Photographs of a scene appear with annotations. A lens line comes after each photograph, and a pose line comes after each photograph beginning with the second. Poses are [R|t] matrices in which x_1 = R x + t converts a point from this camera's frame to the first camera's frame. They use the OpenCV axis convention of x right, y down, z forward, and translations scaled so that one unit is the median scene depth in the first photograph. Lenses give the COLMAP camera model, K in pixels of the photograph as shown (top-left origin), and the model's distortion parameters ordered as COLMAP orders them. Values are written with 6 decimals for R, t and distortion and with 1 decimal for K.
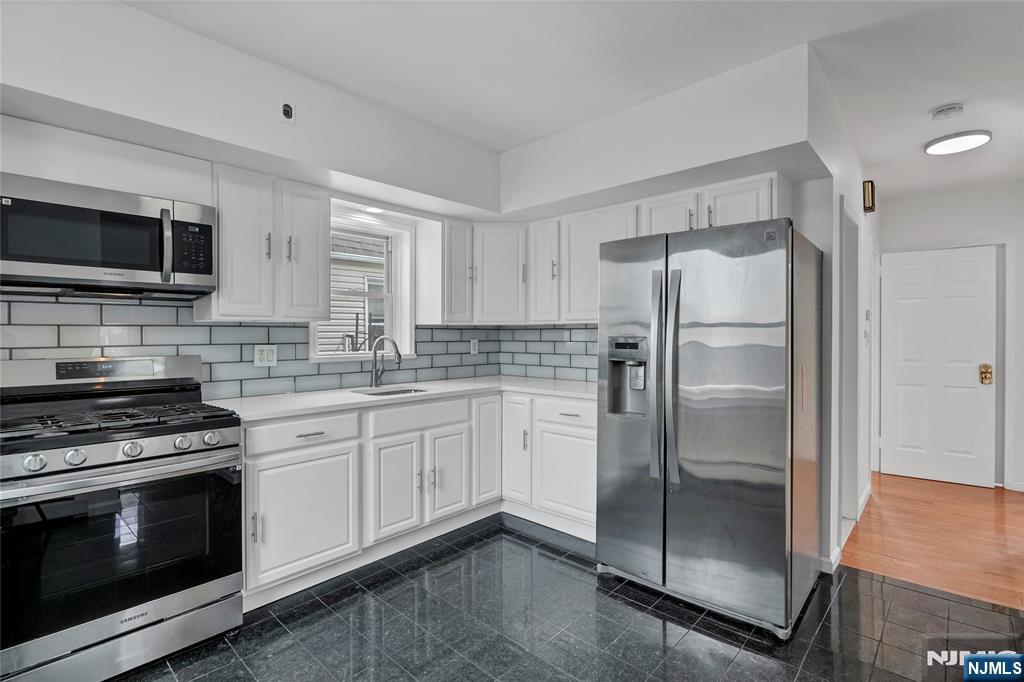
lens RADIAL K [[487.0, 0, 507.2], [0, 487.0, 337.2], [0, 0, 1]] dist [0.000085, 0.000663]
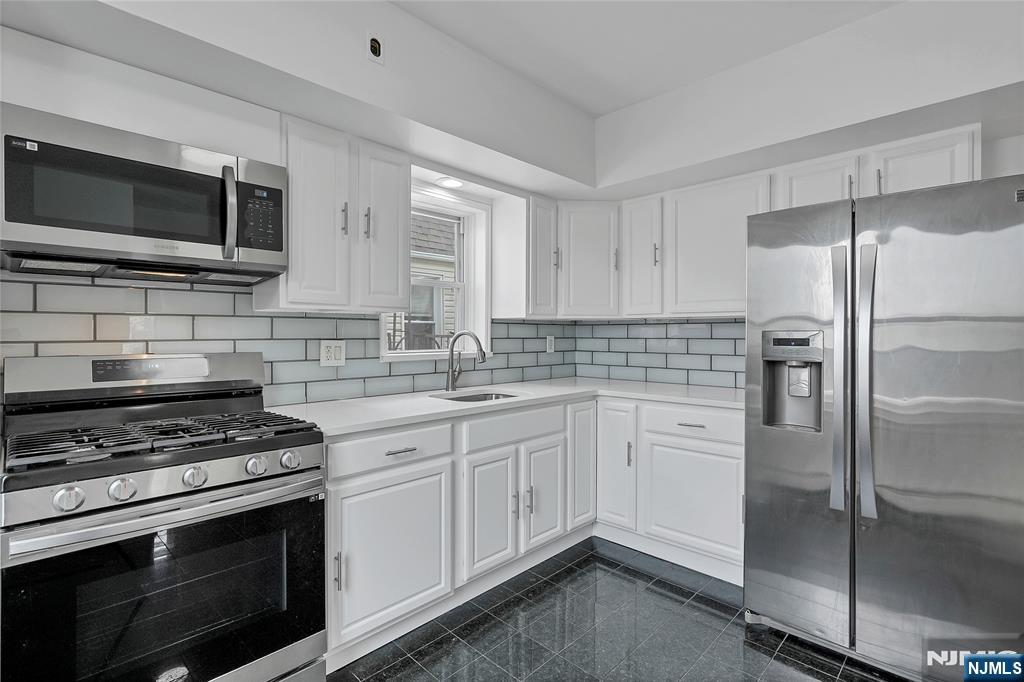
lens RADIAL K [[486.1, 0, 508.9], [0, 486.1, 336.4], [0, 0, 1]] dist [-0.000705, 0.000398]
pose [[0.999759, 0.001977, -0.021872, -0.184116], [-0.002024, 0.999996, -0.002117, 0.010561], [0.021868, 0.002160, 0.999759, 0.179395]]
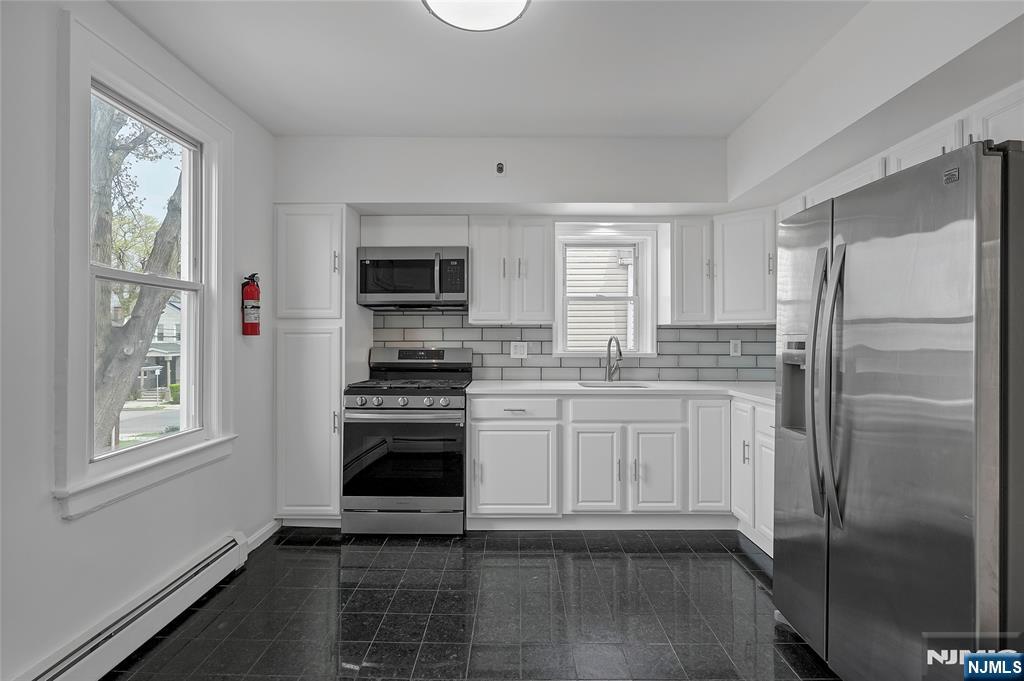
lens RADIAL K [[486.1, 0, 508.9], [0, 486.1, 335.9], [0, 0, 1]] dist [-0.000705, 0.000398]
pose [[0.676422, -0.001279, -0.736513, 0.474778], [-0.007817, 0.999930, -0.008916, 0.012064], [0.736472, 0.011788, 0.676365, 0.096490]]
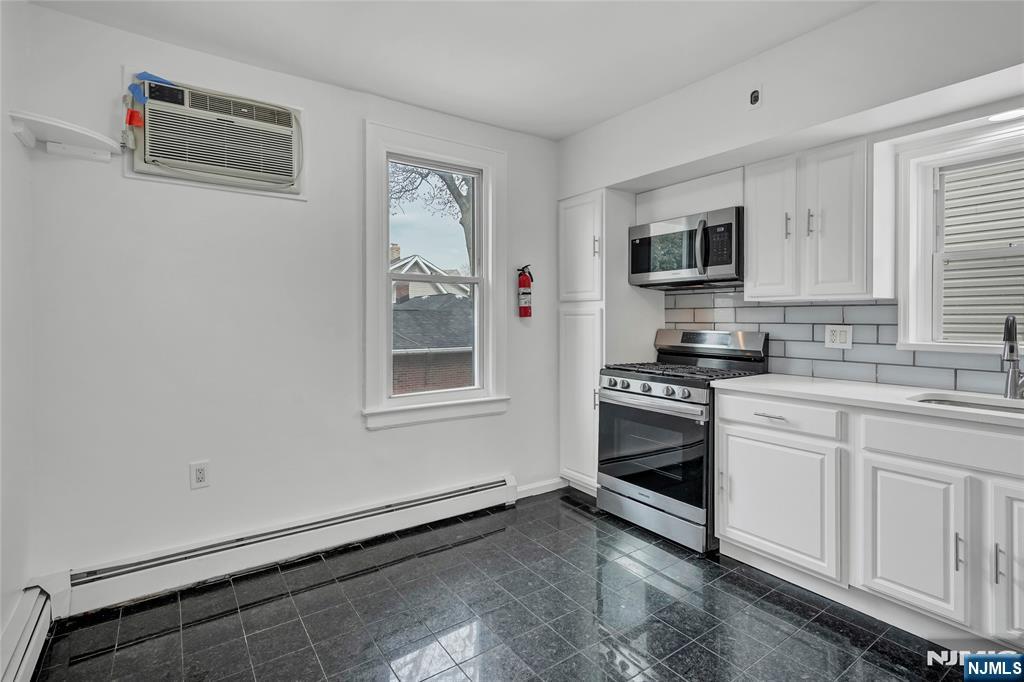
lens RADIAL K [[490.0, 0, 503.2], [0, 490.0, 322.7], [0, 0, 1]] dist [0.004658, 0.001141]
pose [[-0.212977, 0.012225, -0.976981, 0.581990], [-0.008897, 0.999856, 0.014451, 0.003178], [0.977017, 0.011770, -0.212837, 0.602782]]
